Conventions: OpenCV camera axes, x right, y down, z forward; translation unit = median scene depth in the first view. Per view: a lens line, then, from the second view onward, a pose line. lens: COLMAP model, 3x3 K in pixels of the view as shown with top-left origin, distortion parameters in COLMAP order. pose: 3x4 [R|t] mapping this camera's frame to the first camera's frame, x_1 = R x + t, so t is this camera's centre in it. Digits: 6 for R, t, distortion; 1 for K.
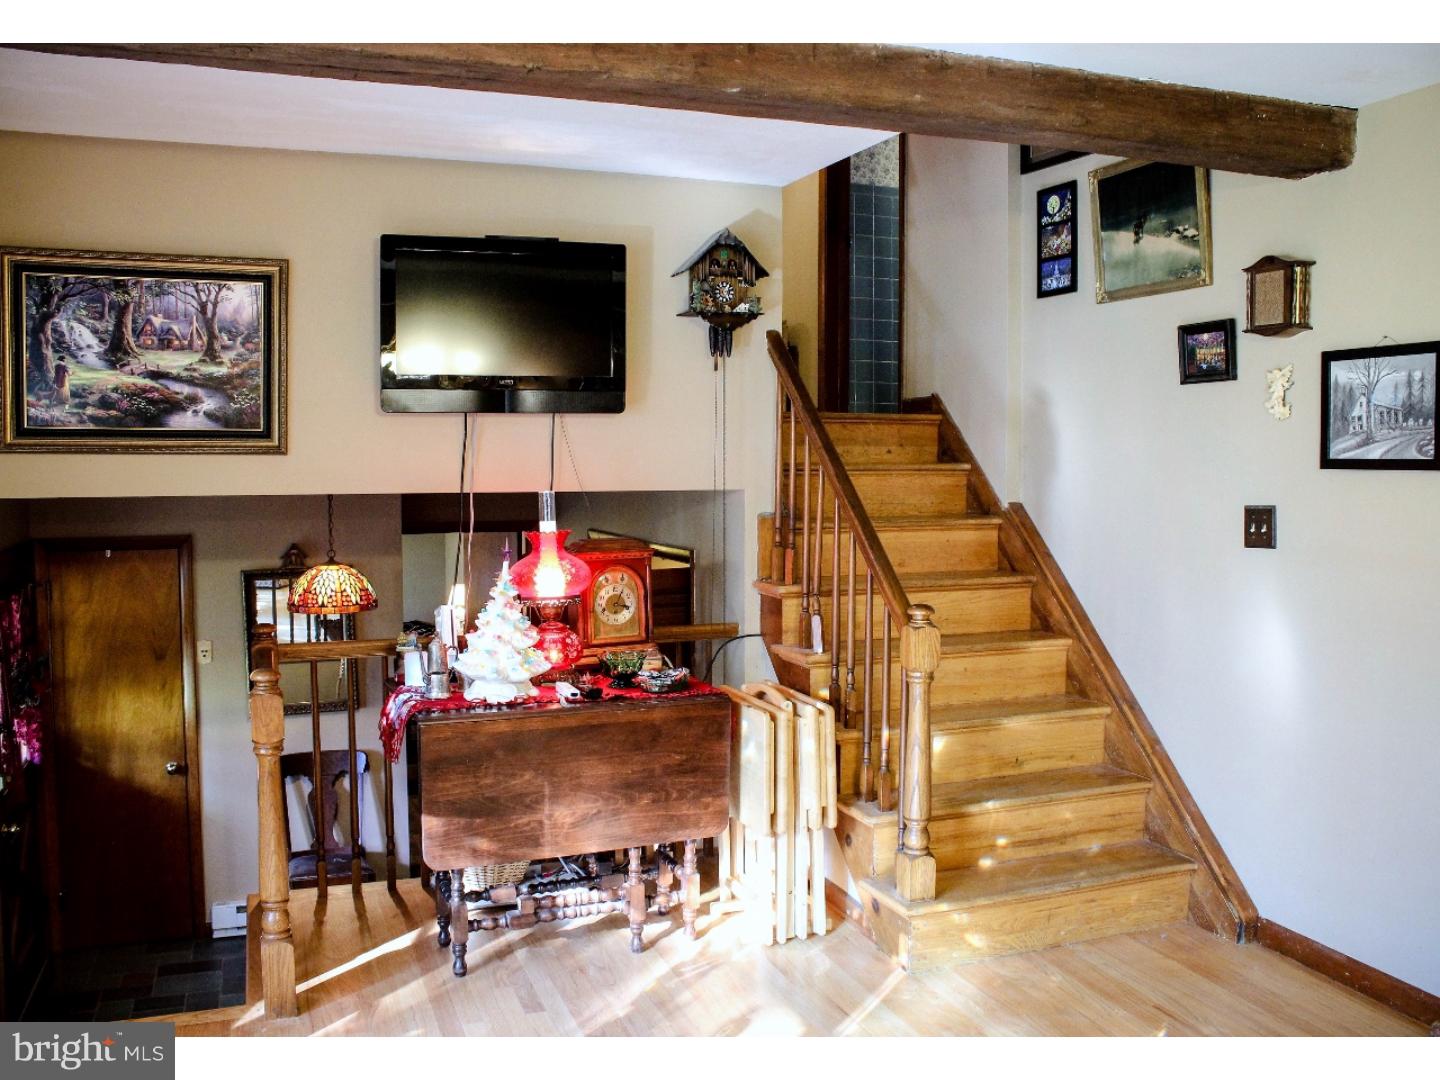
lens RADIAL K [[1211.0, 0, 723.7], [0, 1211.0, 514.3], [0, 0, 1]] dist [-0.149765, 0.124024]
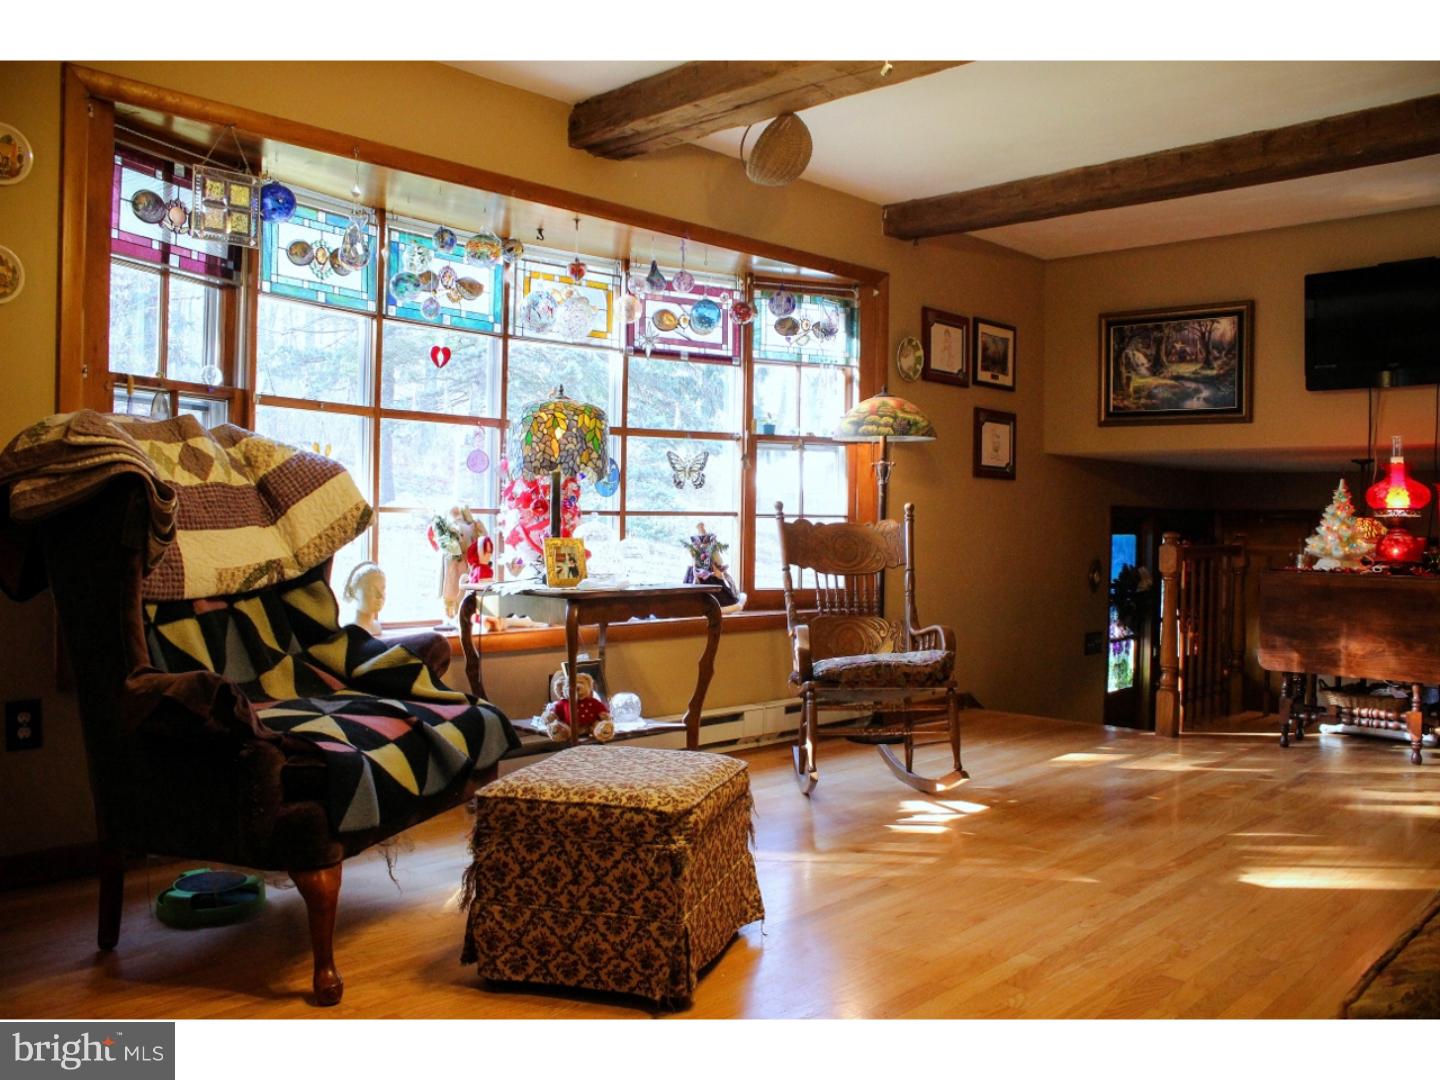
lens RADIAL K [[1211.0, 0, 723.7], [0, 1211.0, 514.3], [0, 0, 1]] dist [-0.149765, 0.124024]
pose [[0.427297, 0.003758, -0.904103, 0.783578], [-0.061471, 0.997798, -0.024905, 0.160422], [0.902019, 0.066218, 0.426587, -0.305474]]
